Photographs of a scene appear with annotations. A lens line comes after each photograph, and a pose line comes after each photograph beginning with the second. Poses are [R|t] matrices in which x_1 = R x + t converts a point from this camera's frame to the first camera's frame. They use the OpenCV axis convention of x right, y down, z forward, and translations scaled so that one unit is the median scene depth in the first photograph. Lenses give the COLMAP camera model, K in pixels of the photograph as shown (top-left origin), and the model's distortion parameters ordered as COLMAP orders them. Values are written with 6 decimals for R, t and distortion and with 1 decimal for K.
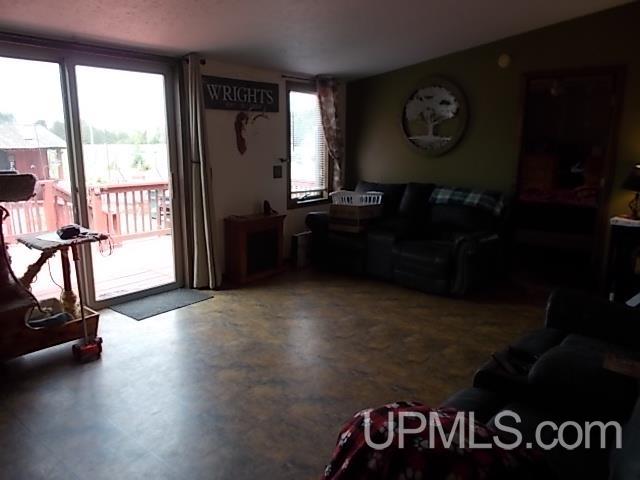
lens RADIAL K [[478.7, 0, 312.9], [0, 478.7, 235.9], [0, 0, 1]] dist [-0.009022, -0.001545]
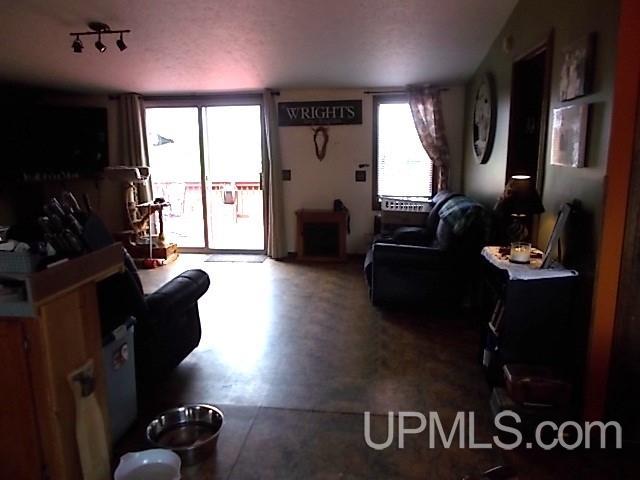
lens RADIAL K [[478.7, 0, 312.9], [0, 478.7, 235.9], [0, 0, 1]] dist [-0.009022, -0.001545]
pose [[0.519259, 0.111820, -0.847270, 0.904666], [-0.164103, 0.986000, 0.029556, -0.009151], [0.838713, 0.123693, 0.530340, 0.340627]]
